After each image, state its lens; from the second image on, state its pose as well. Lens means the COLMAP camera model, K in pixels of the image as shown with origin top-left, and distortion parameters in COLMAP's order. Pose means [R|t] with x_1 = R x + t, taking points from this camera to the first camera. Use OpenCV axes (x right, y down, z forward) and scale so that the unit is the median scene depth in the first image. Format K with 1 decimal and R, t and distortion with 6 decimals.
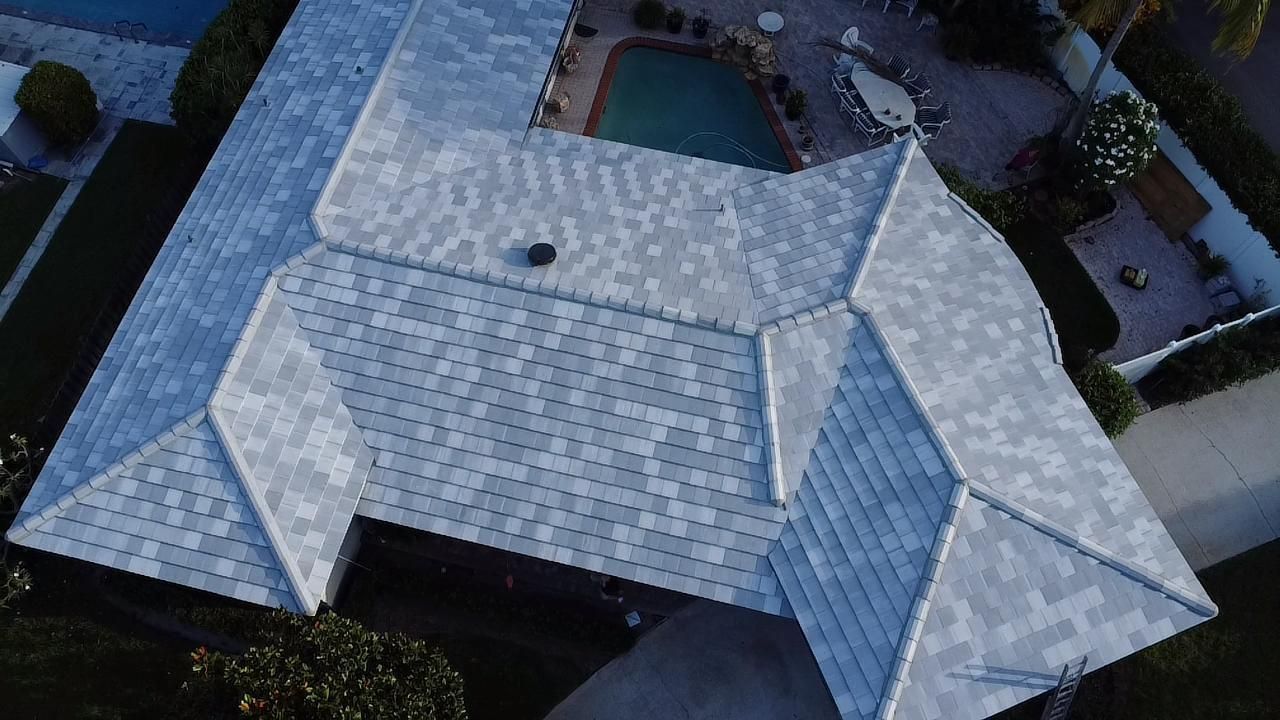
lens RADIAL K [[900.1, 0, 644.1], [0, 900.1, 359.7], [0, 0, 1]] dist [-0.005726, -0.036483]
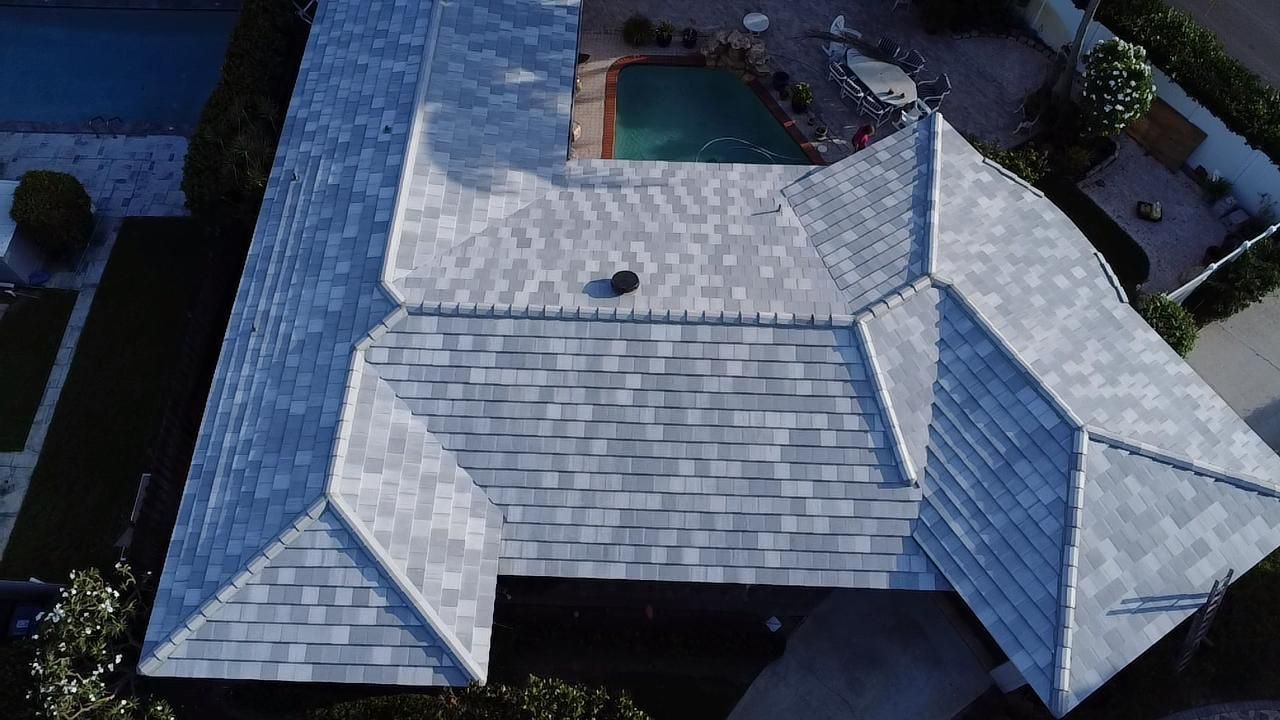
lens RADIAL K [[901.8, 0, 635.4], [0, 901.8, 359.2], [0, 0, 1]] dist [-0.009849, -0.033987]
pose [[0.980580, -0.175146, 0.088238, -0.208061], [0.176297, 0.984322, -0.005365, -0.026076], [-0.085915, 0.020817, 0.996085, 0.005614]]
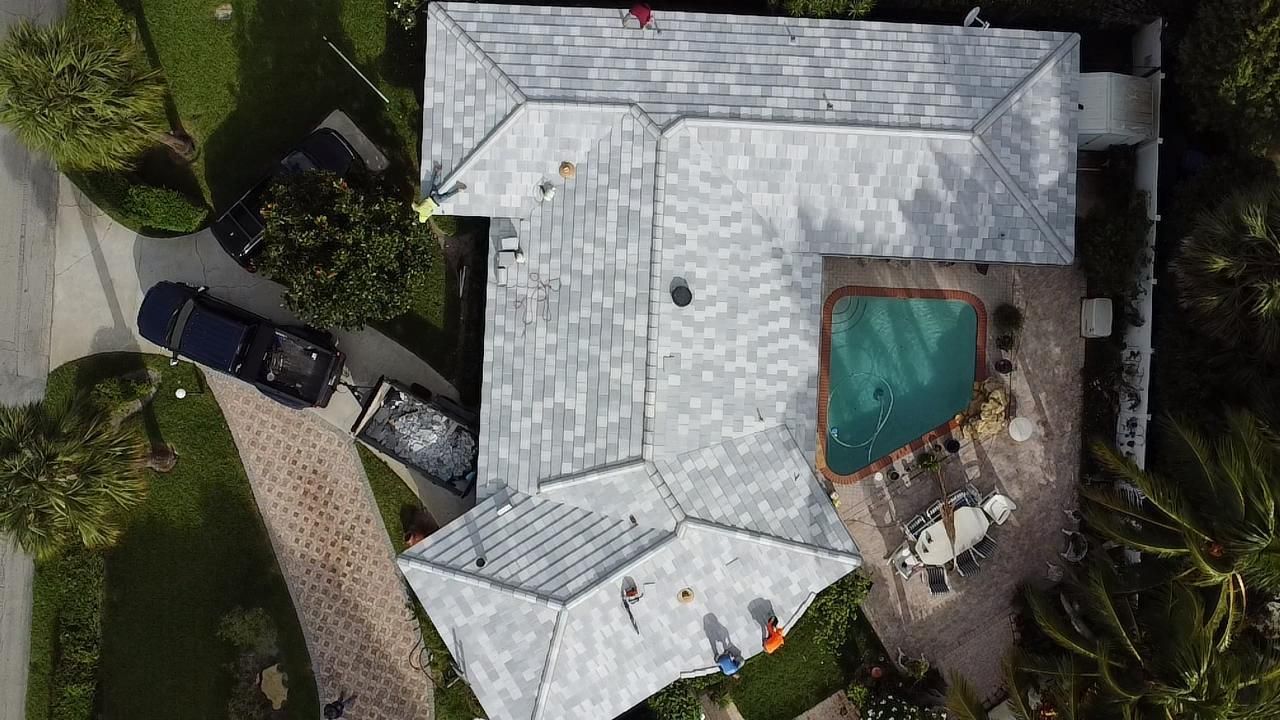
lens RADIAL K [[900.1, 0, 644.1], [0, 900.1, 359.7], [0, 0, 1]] dist [-0.005726, -0.036483]
pose [[0.180389, 0.983245, -0.026262, 0.005905], [-0.872364, 0.172266, 0.457499, -0.681760], [0.454358, -0.059617, 0.888822, -0.244002]]
